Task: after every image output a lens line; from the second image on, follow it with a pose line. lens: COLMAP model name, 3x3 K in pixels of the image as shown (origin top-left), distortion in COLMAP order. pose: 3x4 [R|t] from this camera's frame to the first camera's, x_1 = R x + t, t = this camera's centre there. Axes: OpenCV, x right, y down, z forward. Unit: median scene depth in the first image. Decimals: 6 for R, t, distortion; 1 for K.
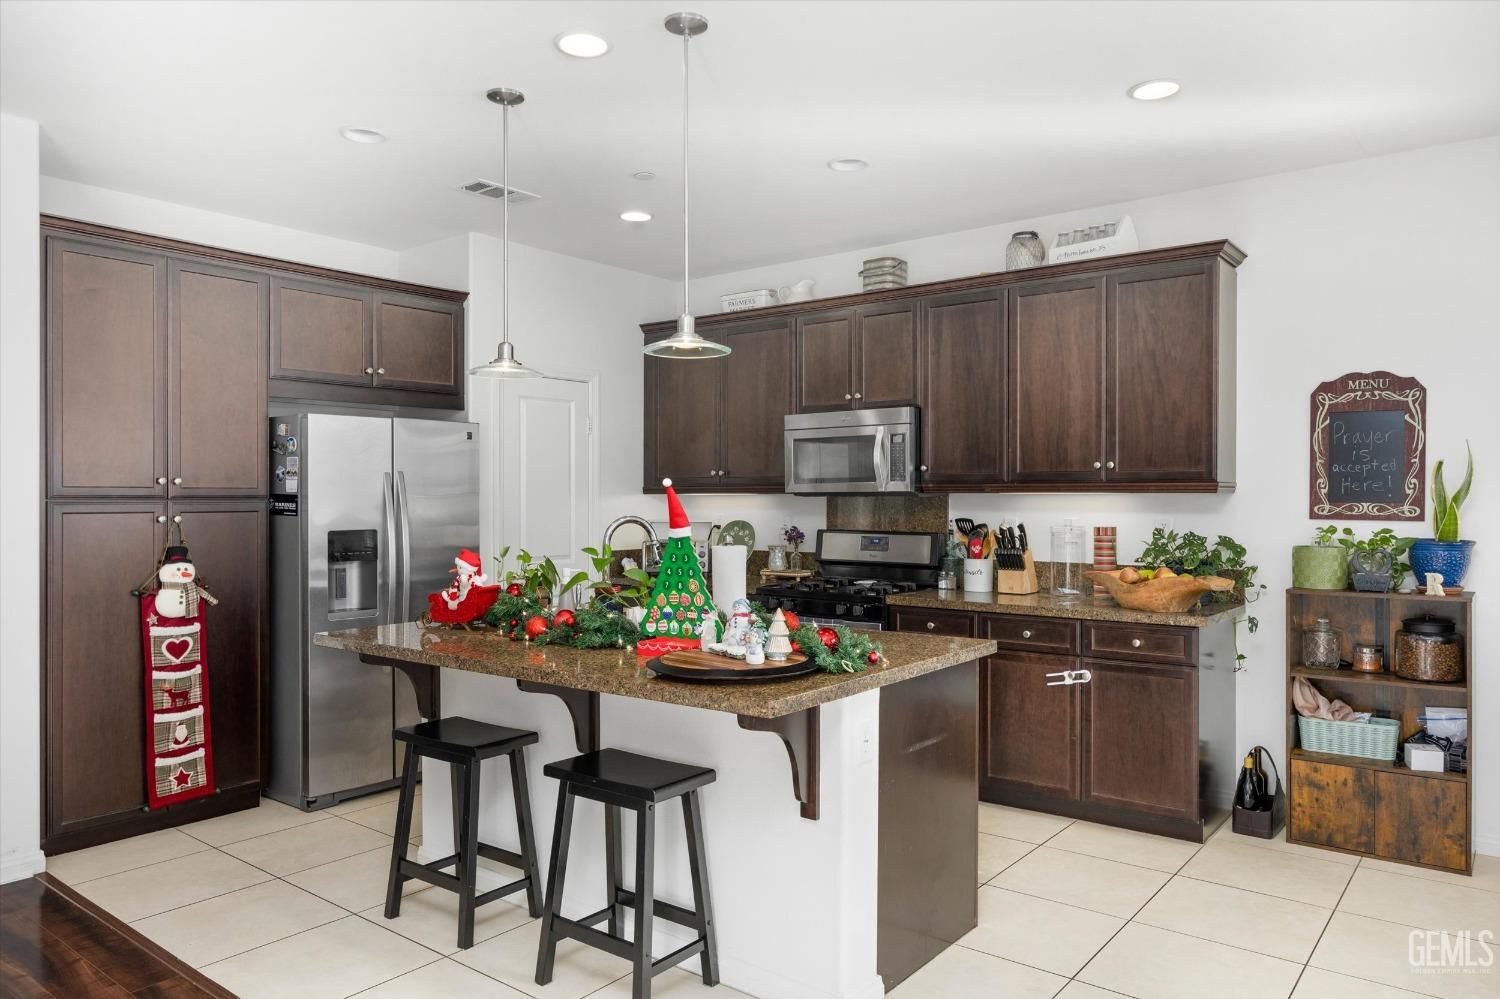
lens RADIAL K [[1016.2, 0, 752.3], [0, 1016.2, 504.5], [0, 0, 1]] dist [0.004510, 0.001540]
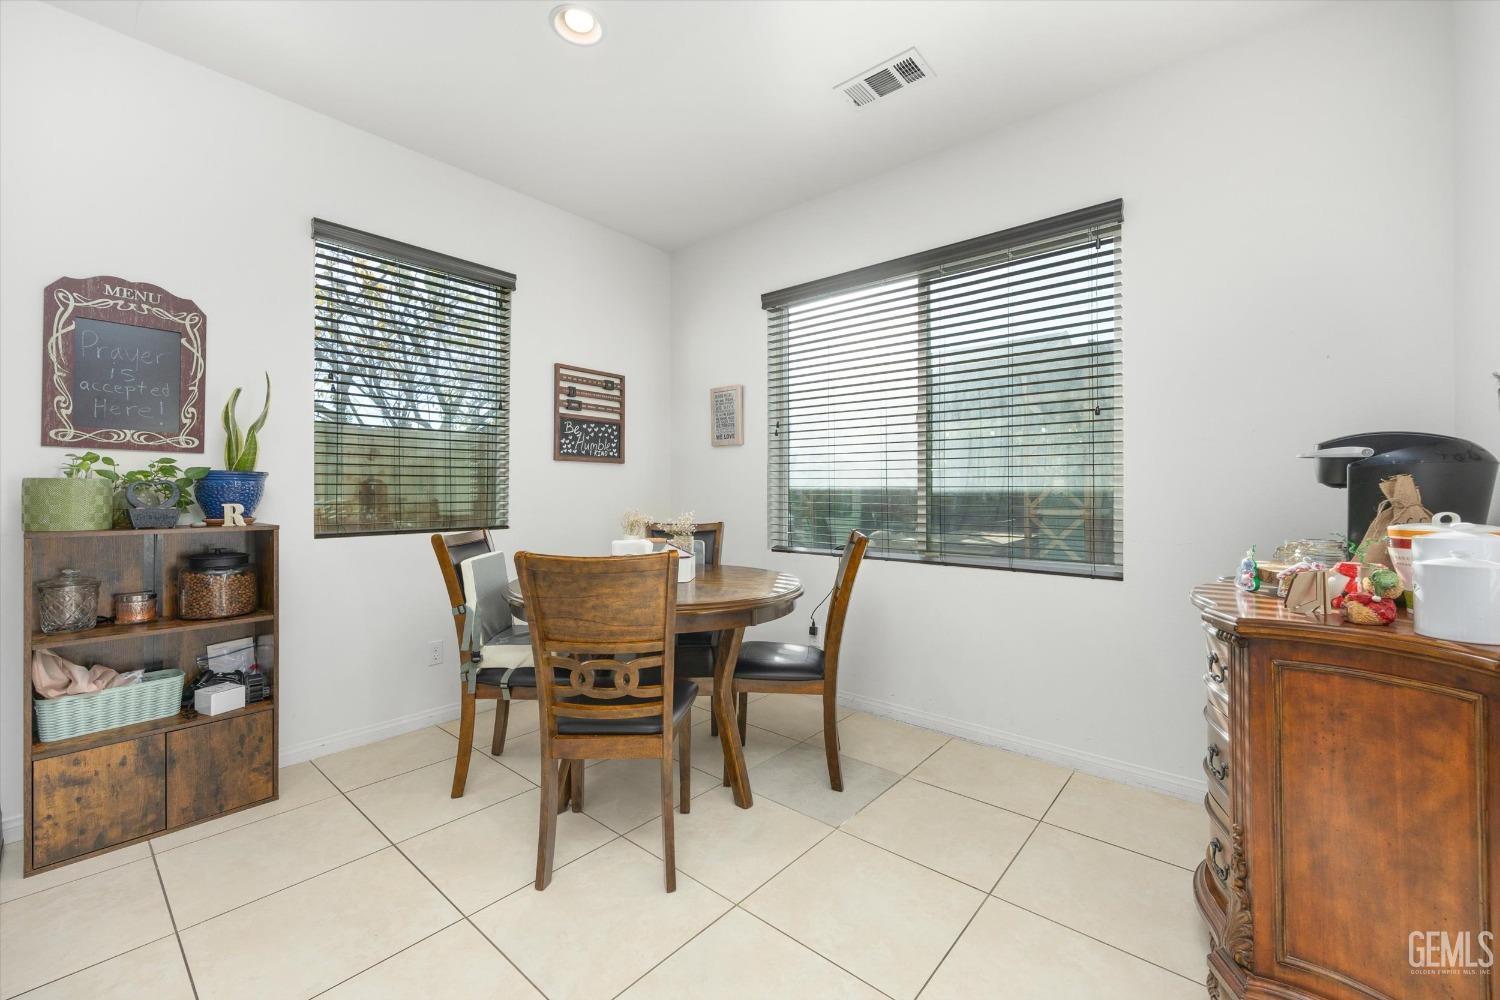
lens RADIAL K [[606.9, 0, 752.0], [0, 606.9, 491.4], [0, 0, 1]] dist [-0.000631, -0.000217]
pose [[0.040874, 0.004052, 0.999156, 0.106307], [0.004462, 0.999981, -0.004238, 0.055740], [-0.999154, 0.004631, 0.040856, 0.447915]]
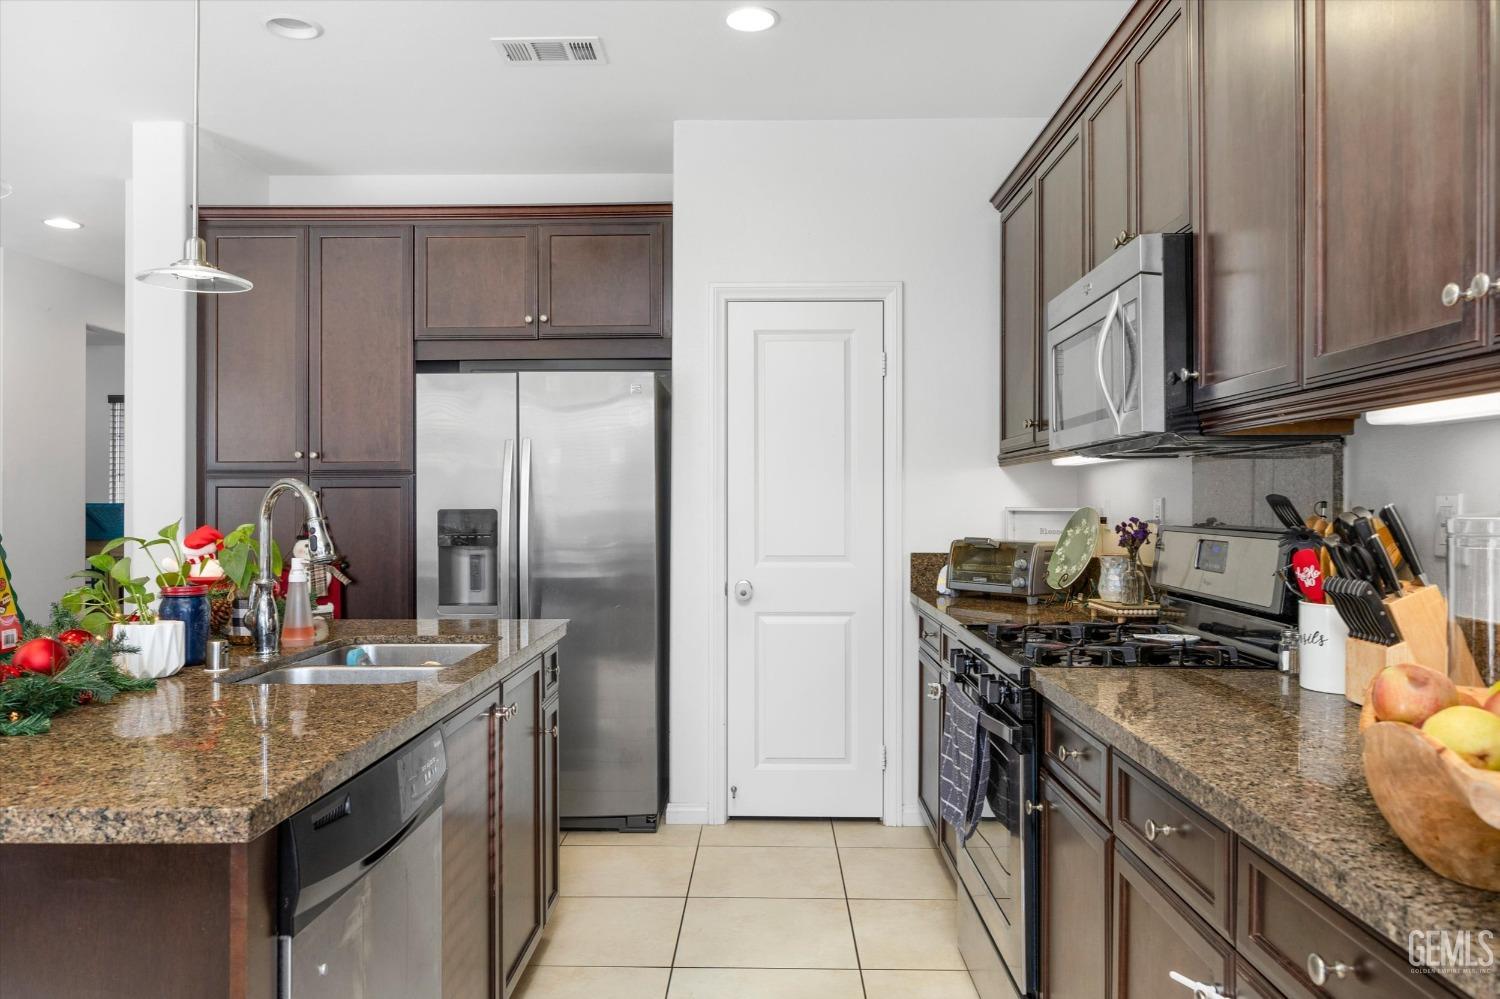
lens RADIAL K [[1059.4, 0, 750.0], [0, 1059.4, 499.5], [0, 0, 1]] dist [-0.003977, -0.001207]
pose [[0.602956, -0.000079, -0.797774, 0.495827], [-0.006388, 0.999967, -0.004927, 0.021793], [0.797749, 0.008067, 0.602936, 0.729374]]
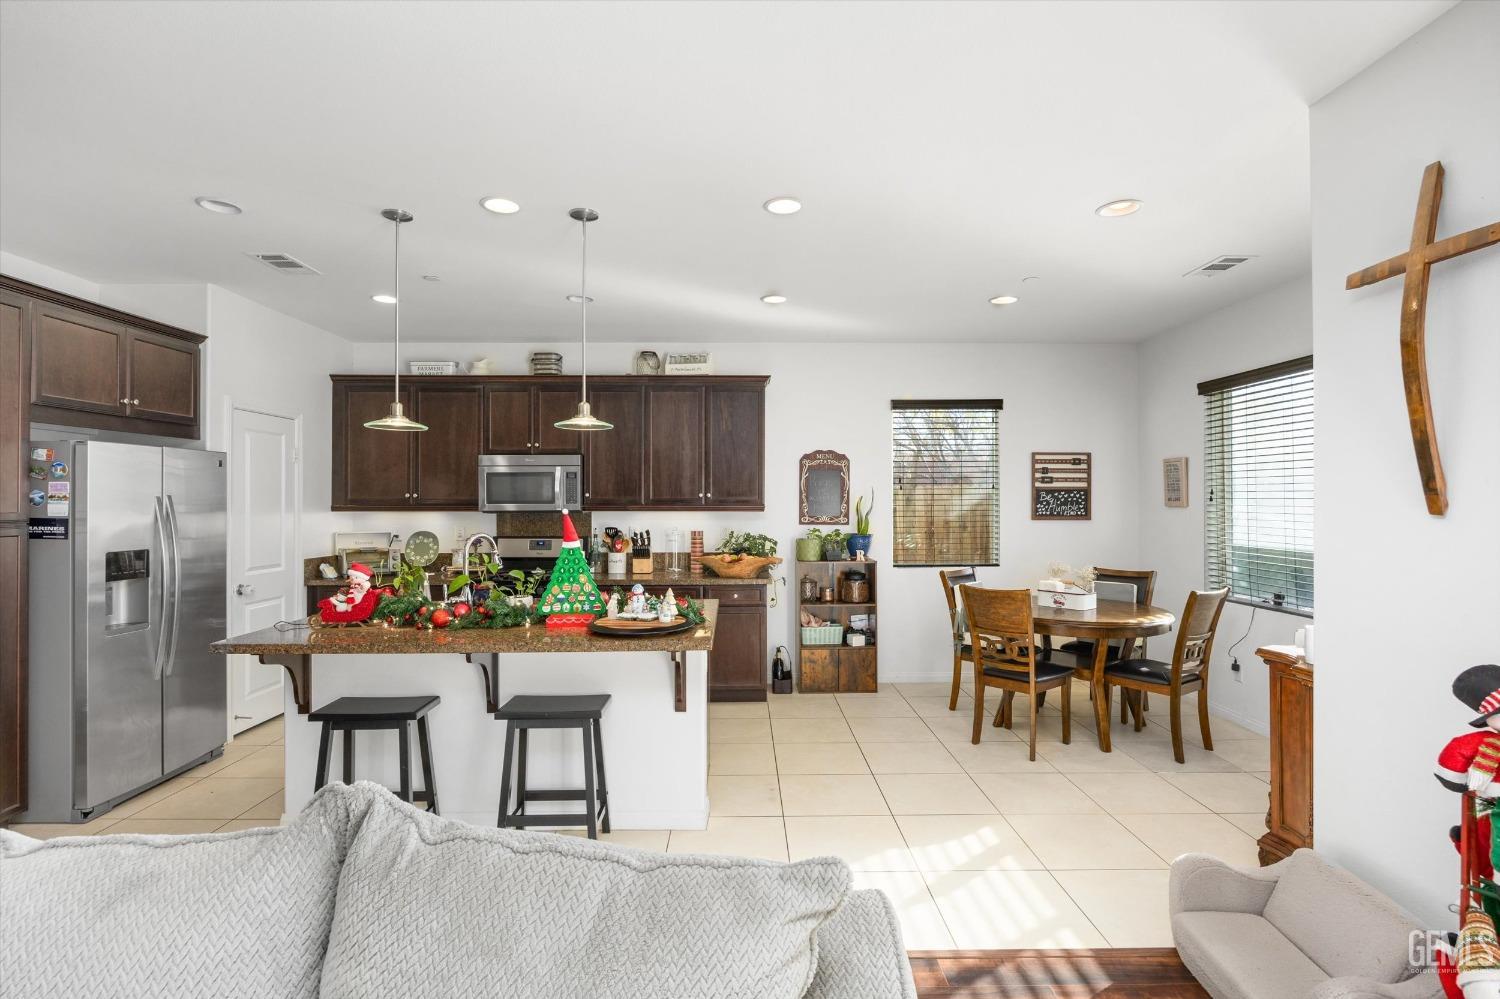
lens RADIAL K [[722.0, 0, 750.0], [0, 722.0, 499.5], [0, 0, 1]] dist [-0.004423, -0.000519]
pose [[0.776902, 0.003566, 0.629612, -0.399013], [0.004418, 0.999928, -0.011114, -0.019123], [-0.629606, 0.011416, 0.776831, -0.003084]]
